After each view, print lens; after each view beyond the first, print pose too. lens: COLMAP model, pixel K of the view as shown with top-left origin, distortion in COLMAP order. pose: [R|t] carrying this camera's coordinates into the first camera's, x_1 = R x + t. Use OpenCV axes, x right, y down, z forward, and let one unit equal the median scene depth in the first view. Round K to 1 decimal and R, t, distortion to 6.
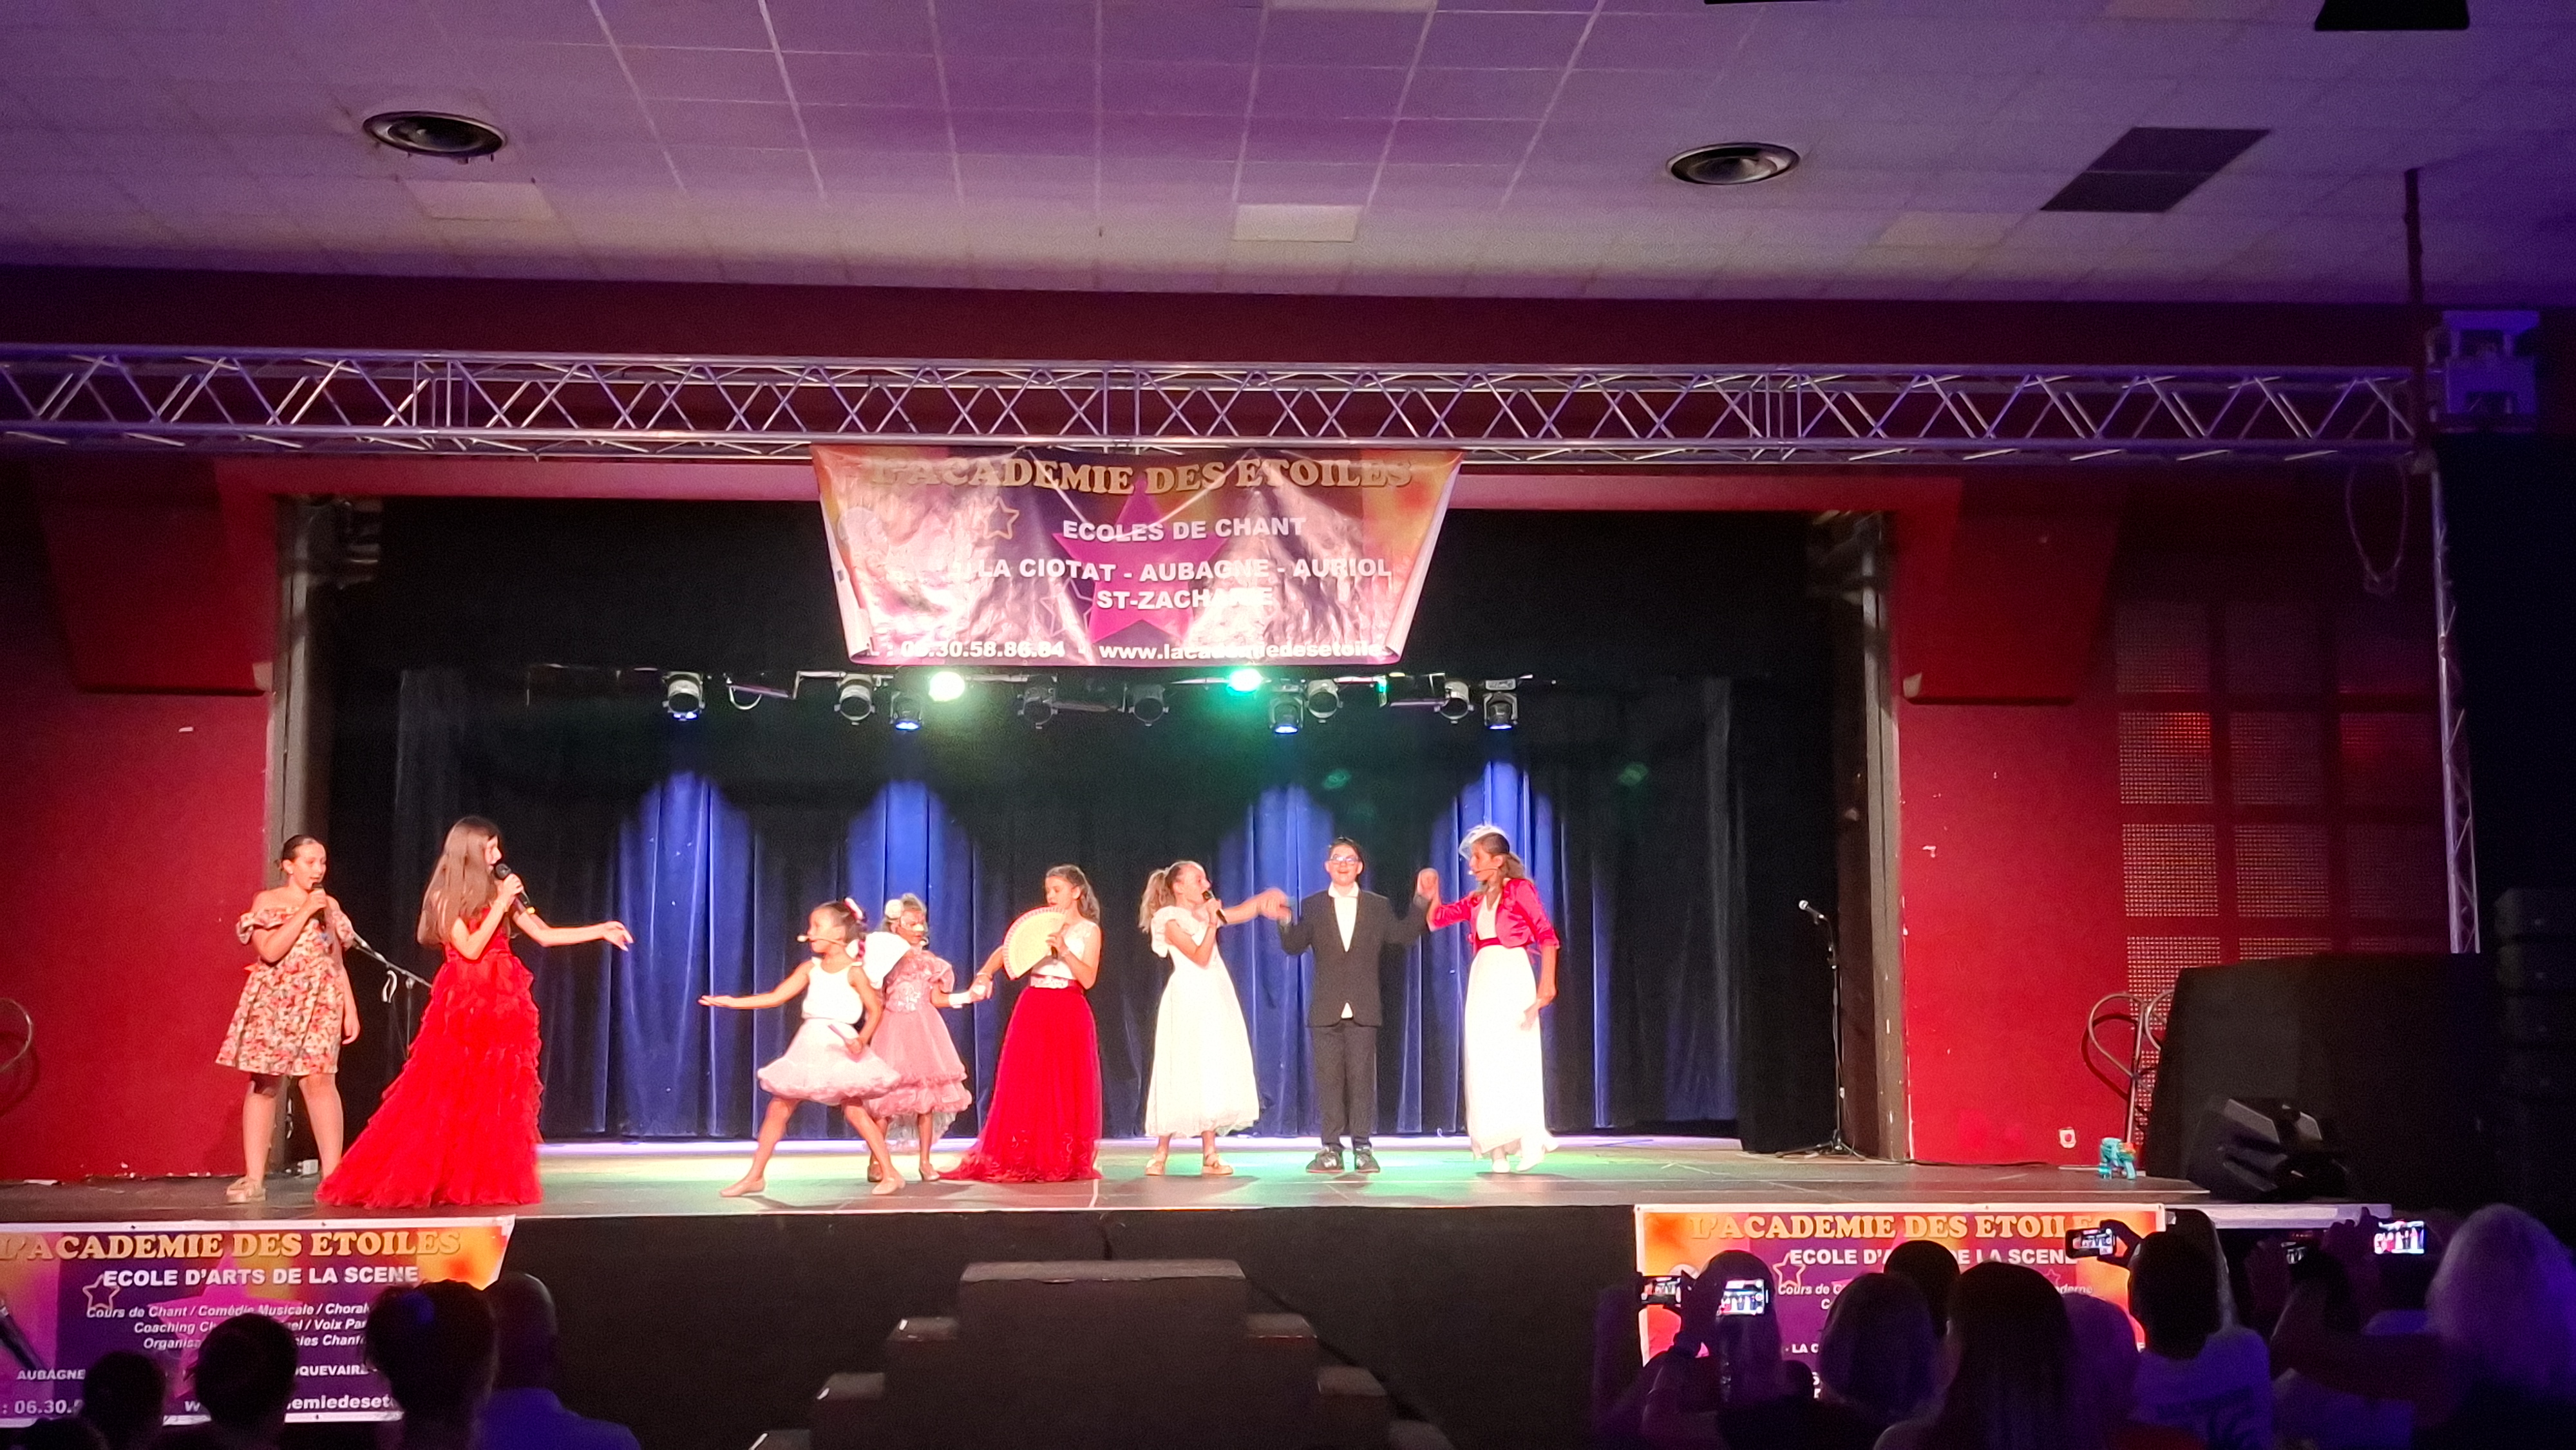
lens RADIAL K [[2888.1, 0, 1278.7], [0, 2888.1, 751.9], [0, 0, 1]] dist [0.084709, 0.000000]
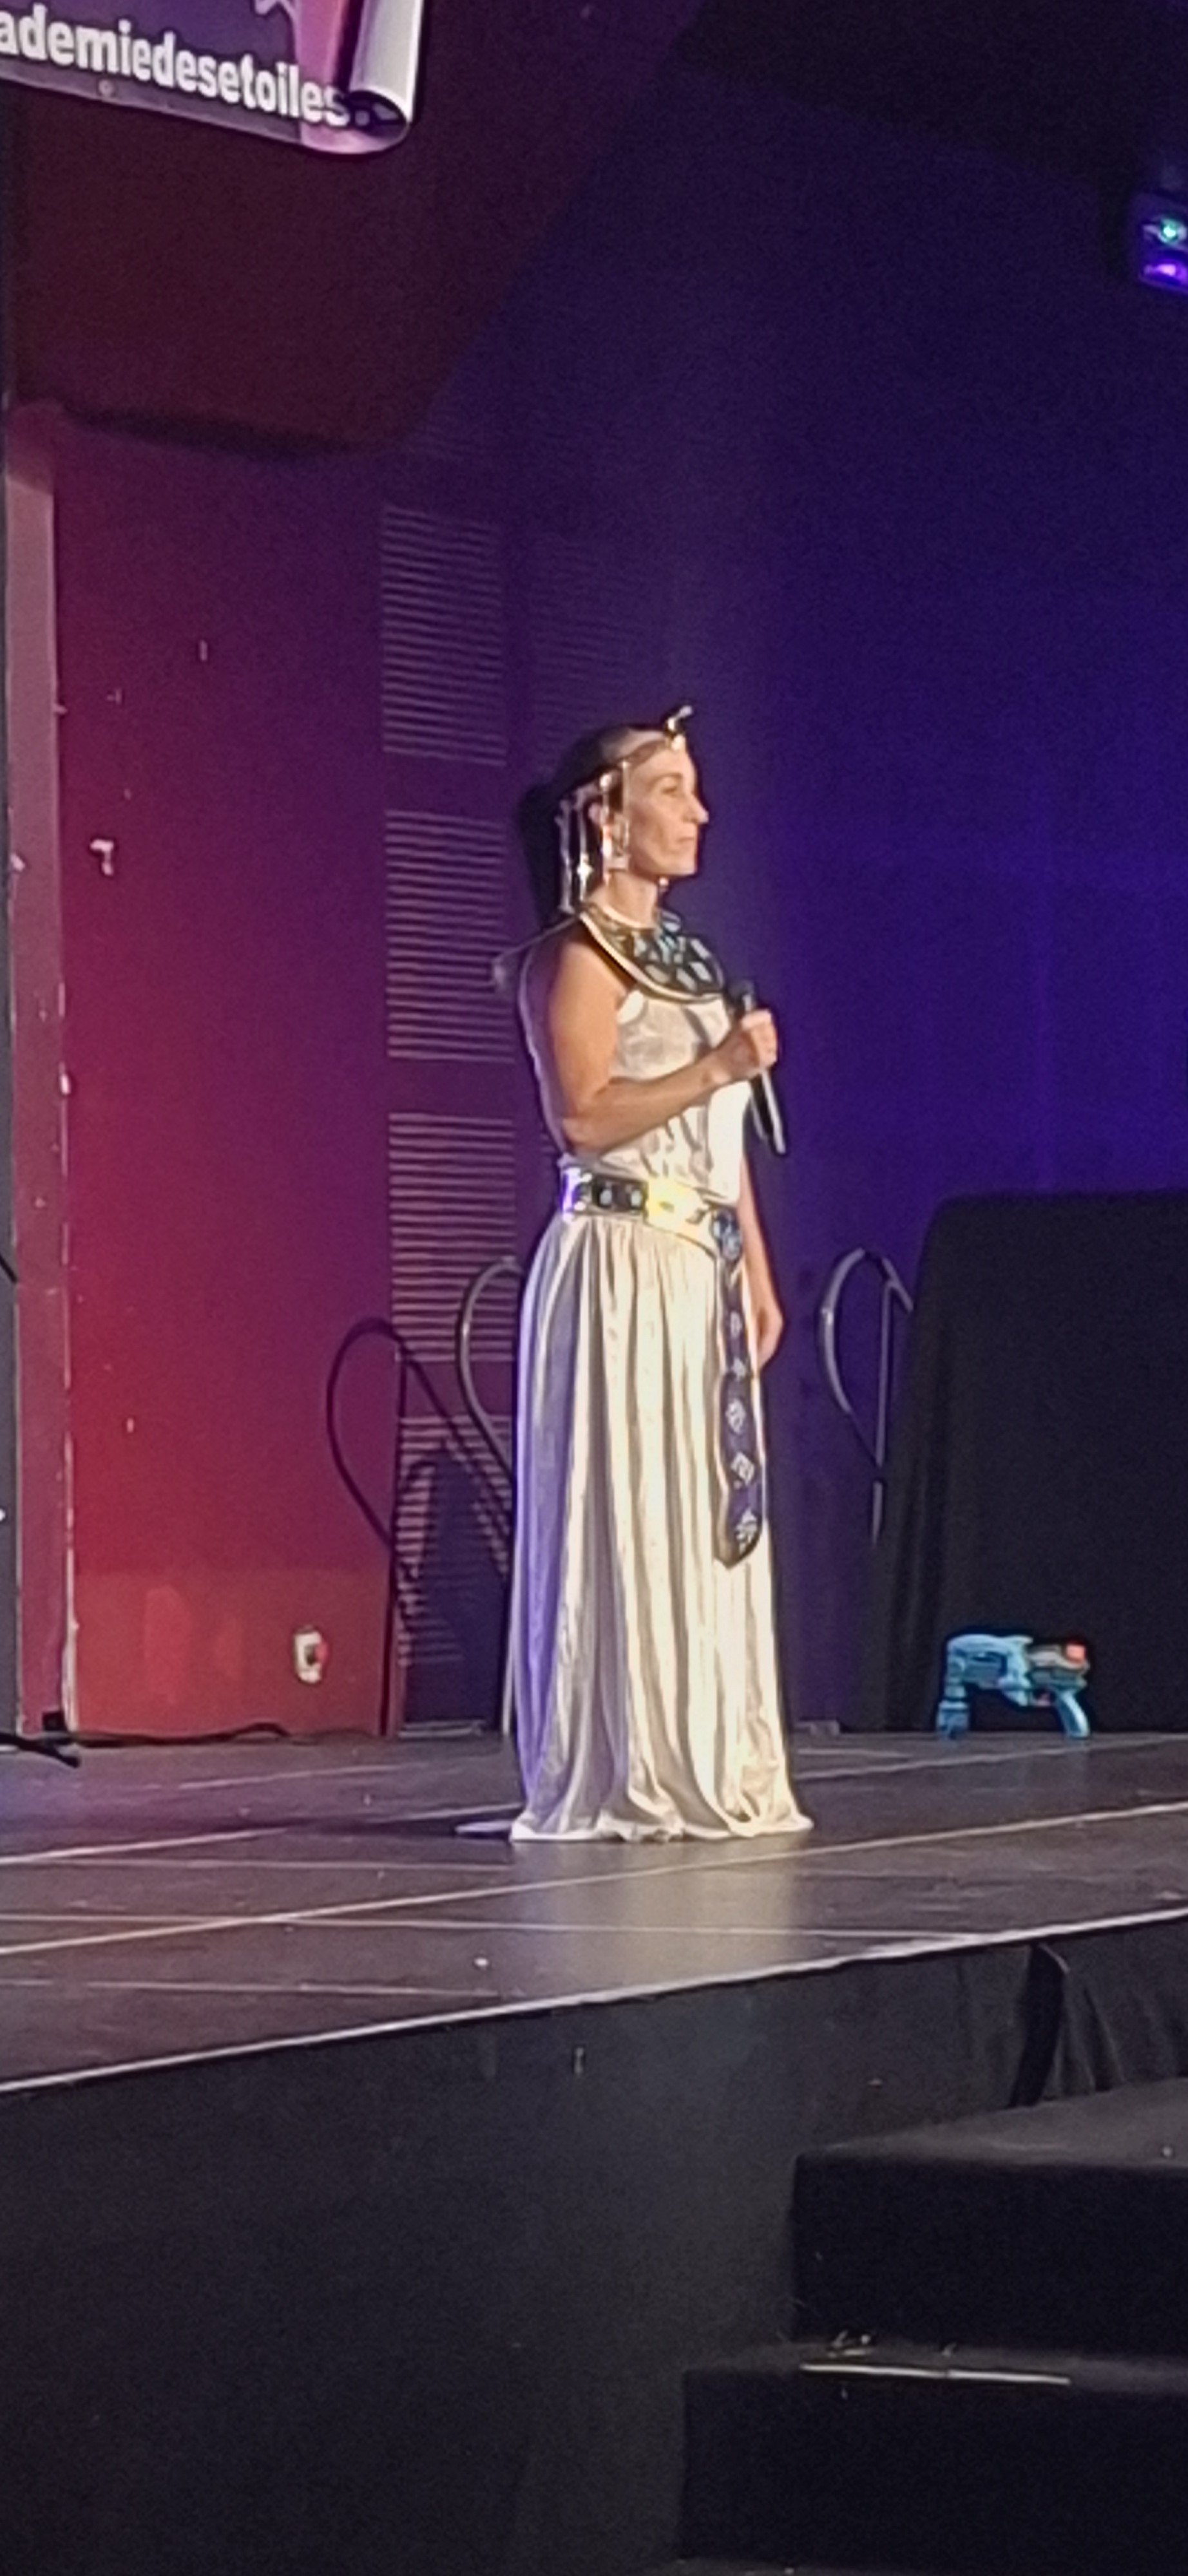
lens RADIAL K [[8013.1, 0, 541.4], [0, 8013.1, 1382.4], [0, 0, 1]] dist [0.124049, 0.000000]
pose [[0.540890, -0.002943, 0.841088, -0.731205], [-0.069244, 0.996444, 0.048016, 0.062360], [-0.838238, -0.084211, 0.538762, 0.568190]]
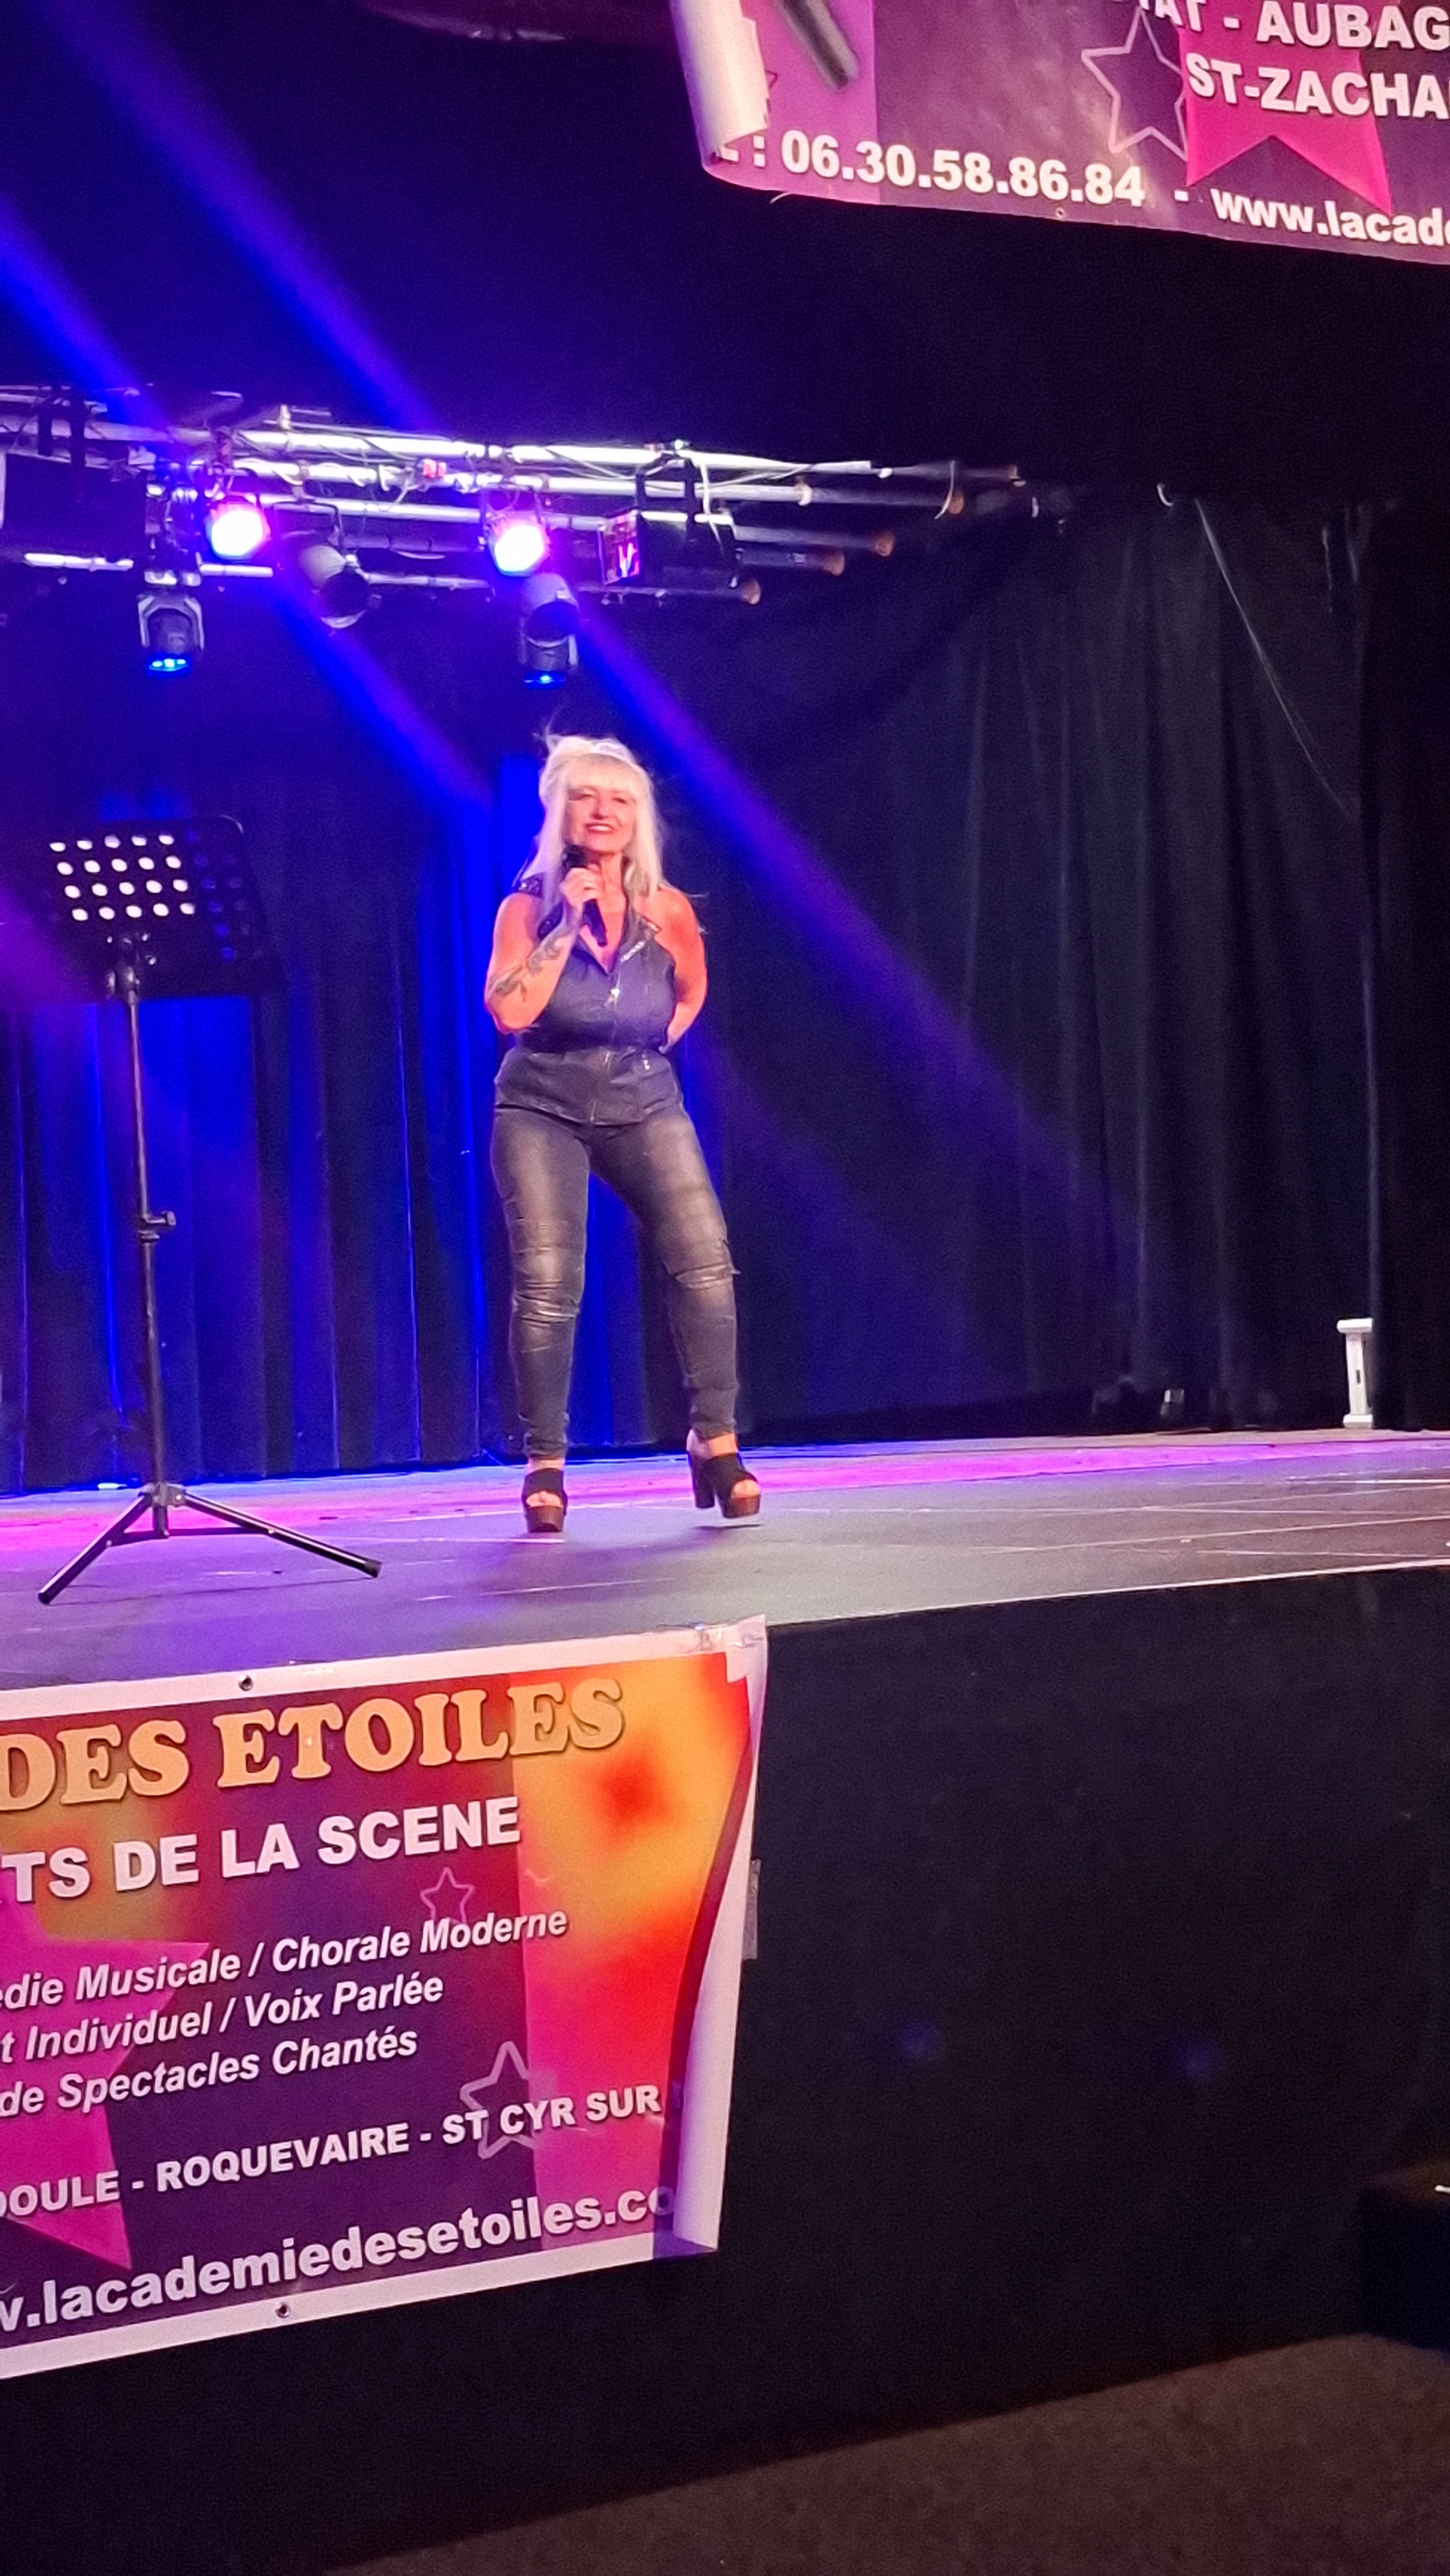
lens RADIAL K [[4172.6, 0, 700.4], [0, 4172.6, 1327.3], [0, 0, 1]] dist [0.122254, 0.000000]
pose [[0.874817, -0.036843, 0.483050, -0.456776], [-0.000371, 0.997053, 0.076718, 0.084871], [-0.484453, -0.067293, 0.872225, 0.556828]]
